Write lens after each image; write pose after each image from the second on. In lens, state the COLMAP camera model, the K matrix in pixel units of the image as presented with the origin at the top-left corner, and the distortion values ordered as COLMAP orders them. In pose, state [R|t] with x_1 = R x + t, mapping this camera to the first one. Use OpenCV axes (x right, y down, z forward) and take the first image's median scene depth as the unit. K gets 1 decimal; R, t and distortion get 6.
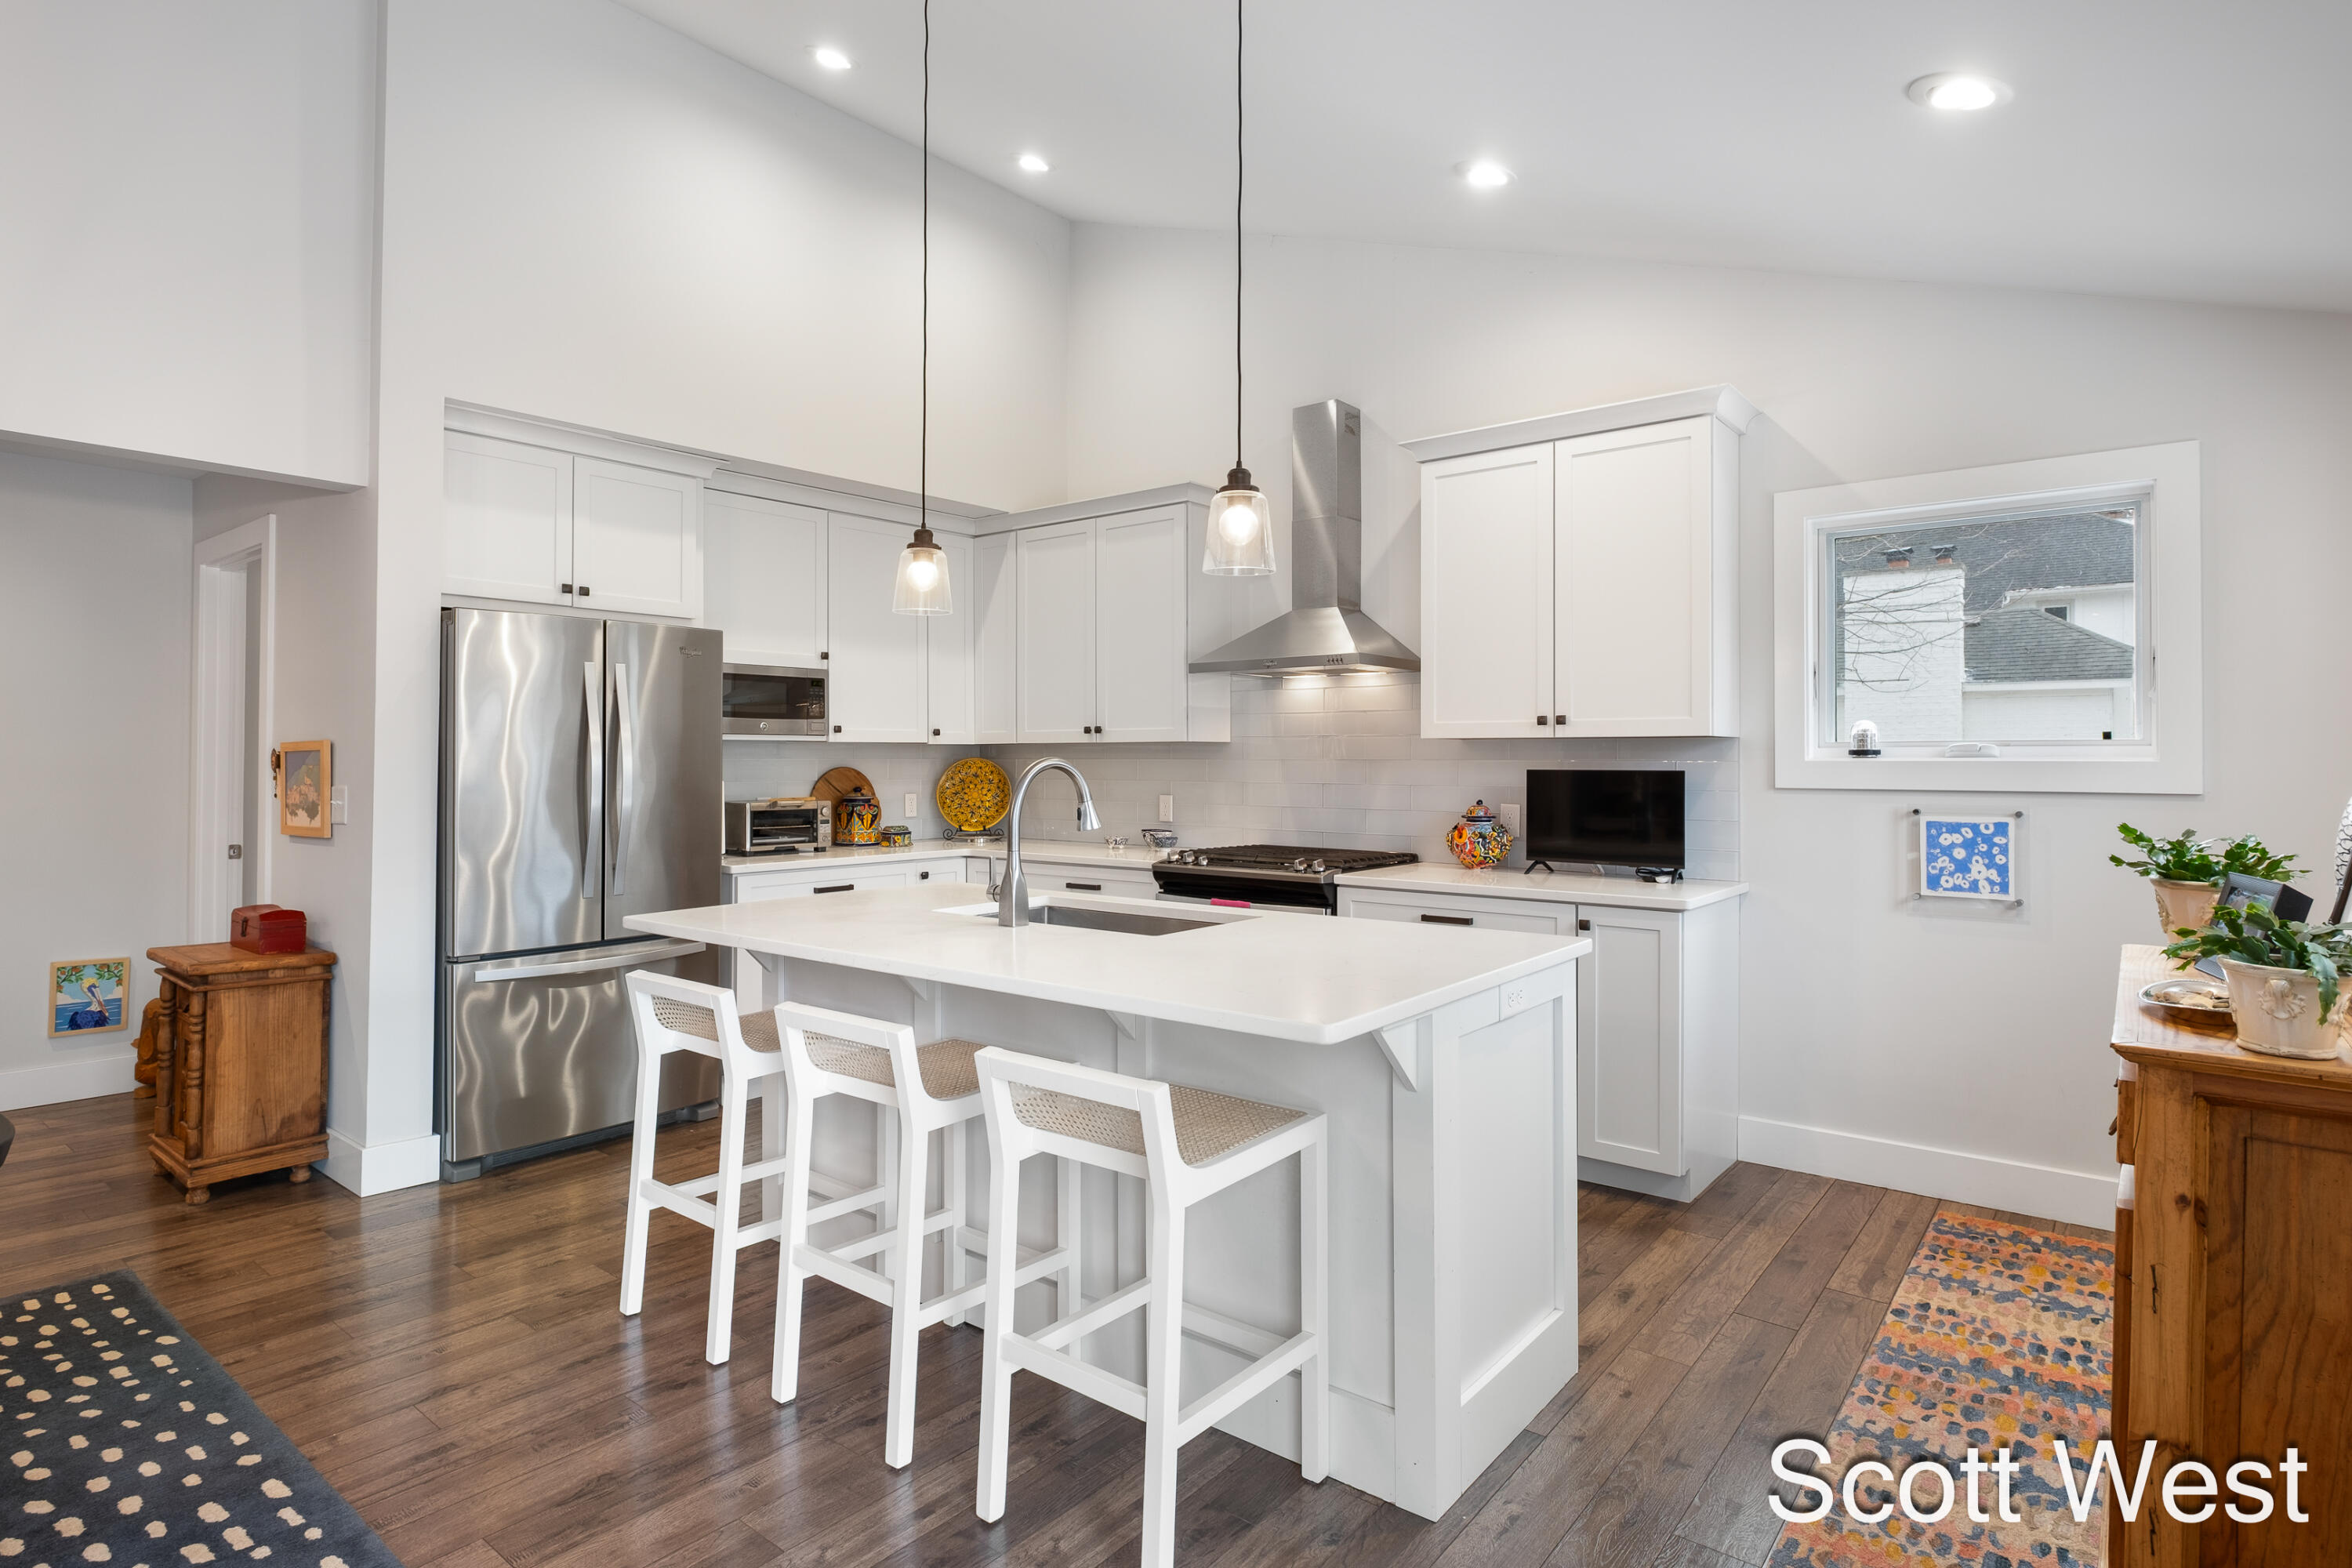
lens RADIAL K [[1221.6, 0, 1196.9], [0, 1221.6, 781.7], [0, 0, 1]] dist [-0.008039, 0.000619]
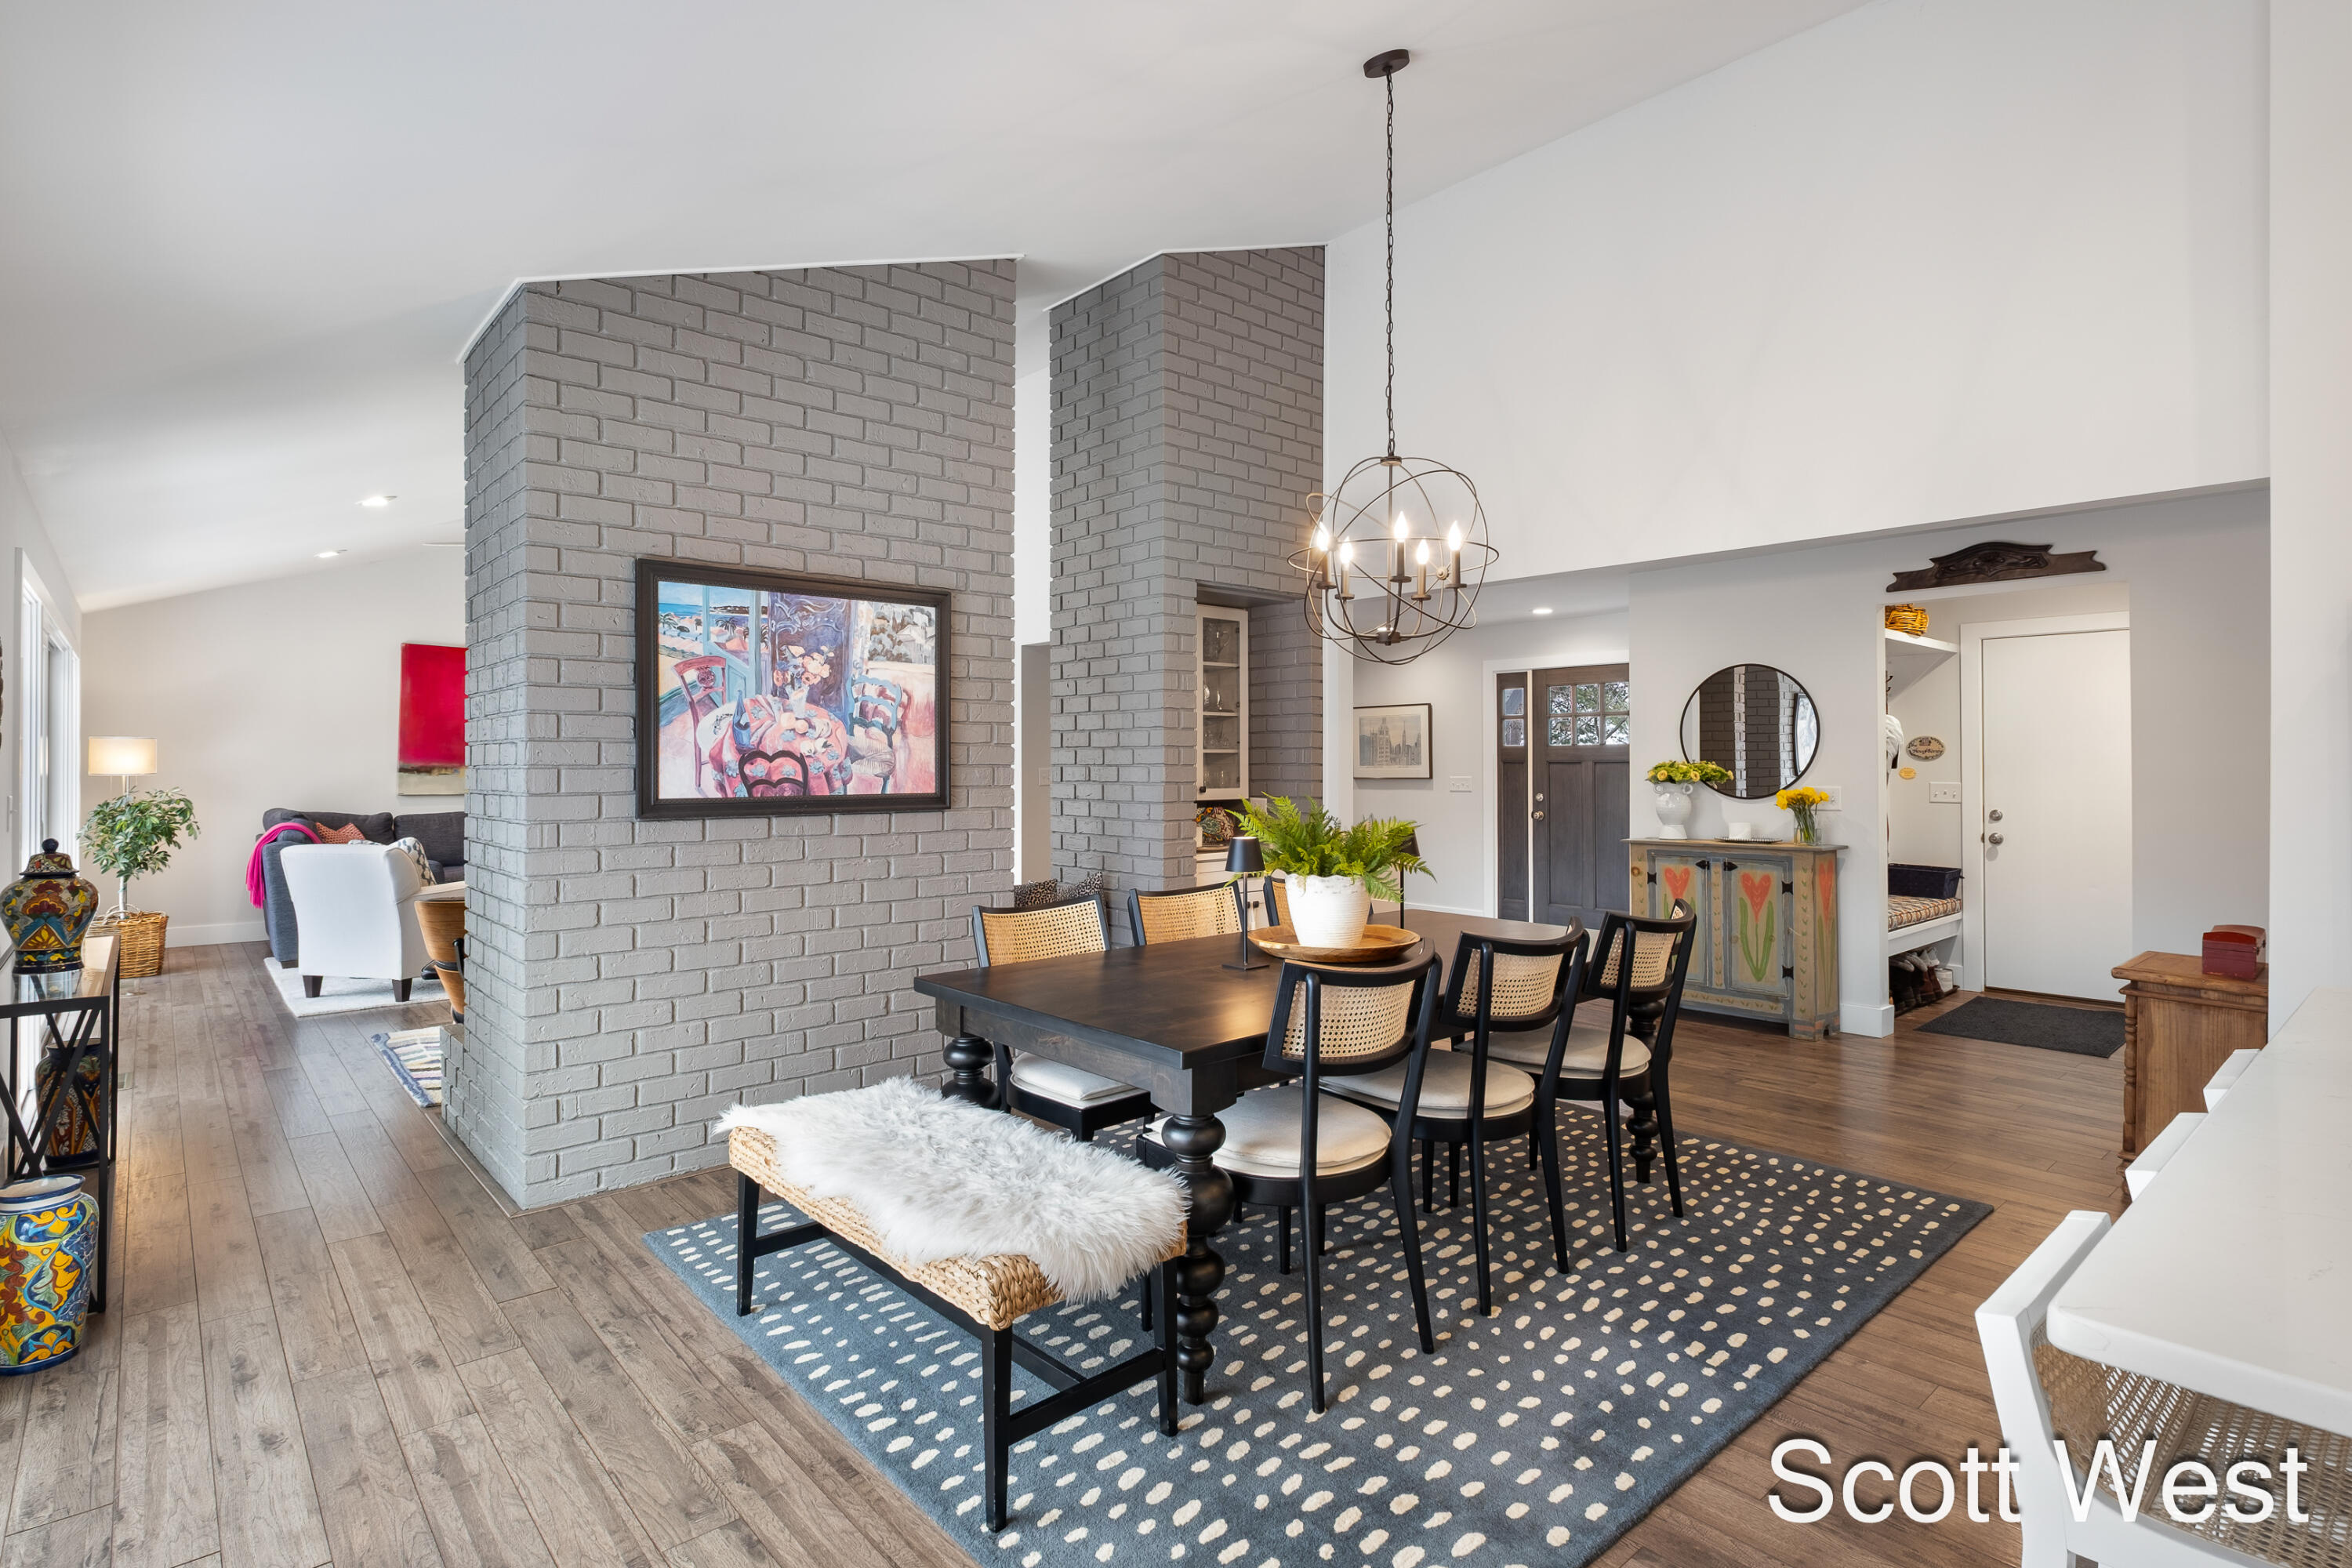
lens RADIAL K [[1167.7, 0, 1169.6], [0, 1167.7, 764.8], [0, 0, 1]] dist [0.004460, -0.001431]
pose [[-0.182866, -0.003007, -0.983133, 0.336123], [-0.017536, 0.999846, 0.000203, -0.014185], [0.982982, 0.017278, -0.182890, 0.350659]]
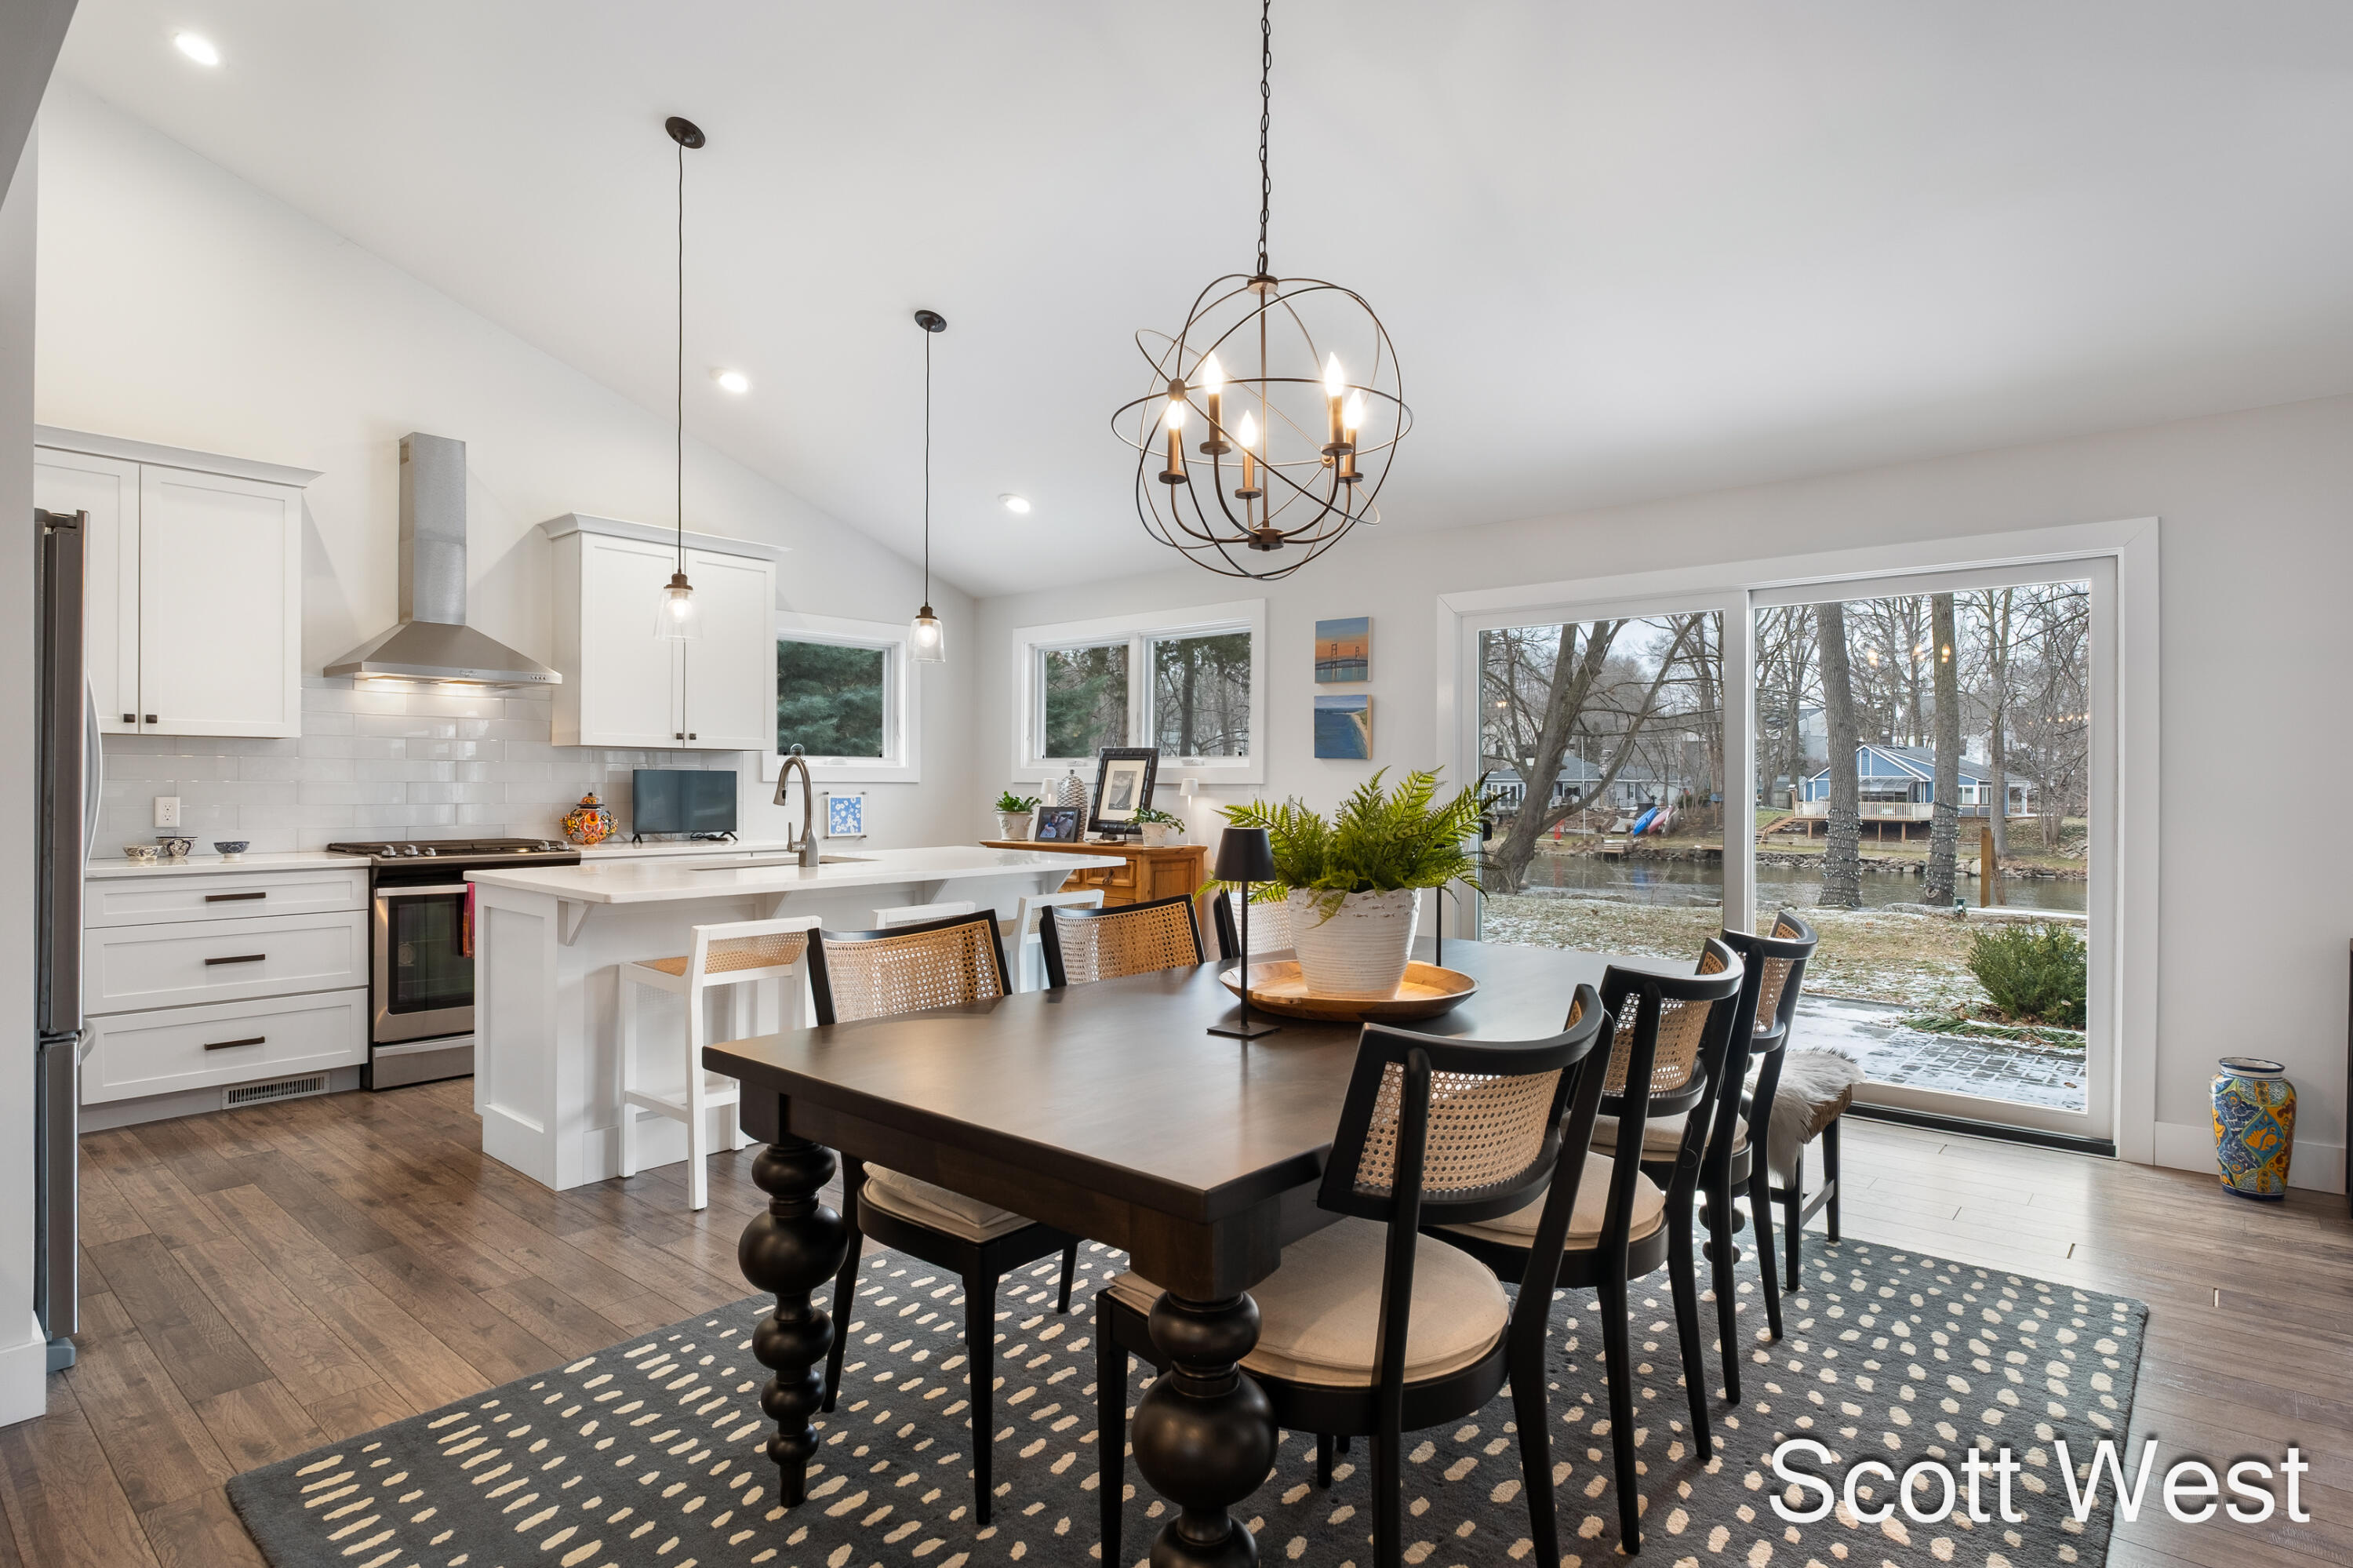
lens RADIAL K [[1204.4, 0, 1186.0], [0, 1204.4, 790.5], [0, 0, 1]] dist [-0.000437, 0.000266]
pose [[0.040772, -0.006928, 0.999144, -1.308179], [0.012969, 0.999895, 0.006404, 0.016257], [-0.999084, 0.012697, 0.040858, 0.370741]]
